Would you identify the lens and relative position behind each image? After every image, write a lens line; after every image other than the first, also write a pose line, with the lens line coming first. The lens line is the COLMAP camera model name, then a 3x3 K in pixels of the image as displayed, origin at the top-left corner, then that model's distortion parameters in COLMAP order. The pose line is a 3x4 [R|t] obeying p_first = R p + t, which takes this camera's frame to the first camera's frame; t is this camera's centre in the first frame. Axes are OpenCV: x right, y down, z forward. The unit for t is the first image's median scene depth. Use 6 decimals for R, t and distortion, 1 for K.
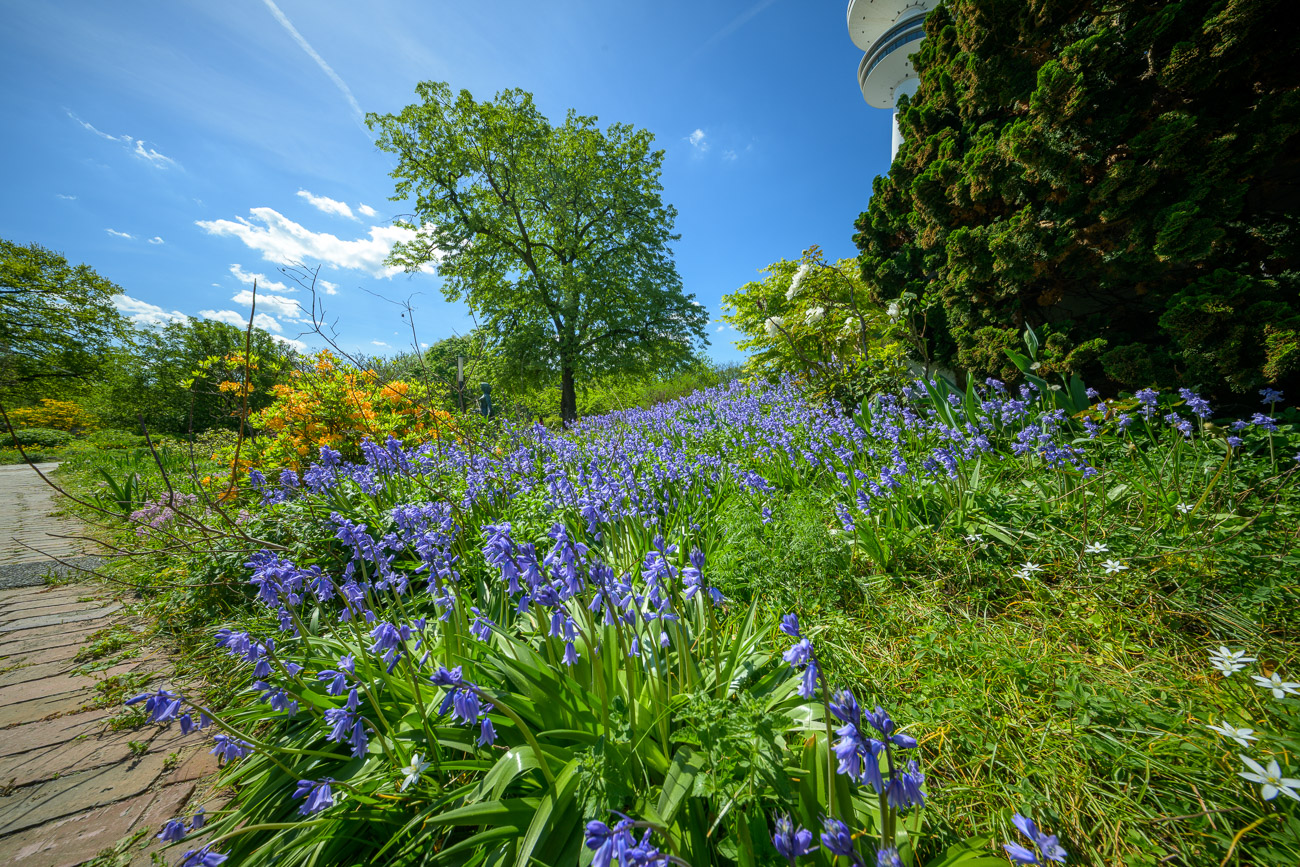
lens RADIAL K [[365.1, 0, 661.9], [0, 365.1, 474.3], [0, 0, 1]] dist [-0.005031, 0.000211]
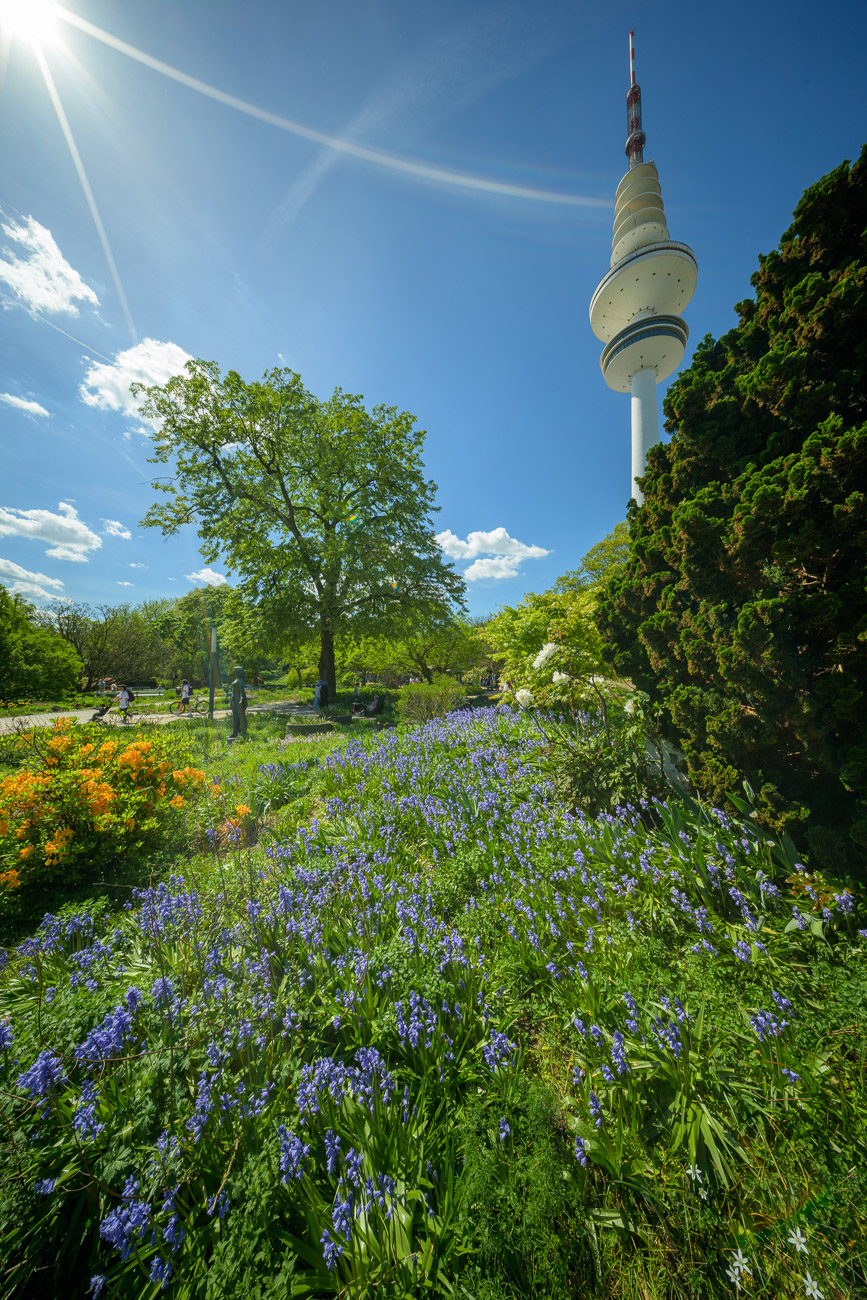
lens RADIAL K [[365.1, 0, 450.7], [0, 365.1, 664.5], [0, 0, 1]] dist [-0.005031, 0.000211]
pose [[0.996929, 0.011613, 0.077442, 0.003543], [-0.005385, 0.996768, -0.080151, -0.121216], [-0.078123, 0.079488, 0.993770, -0.011982]]
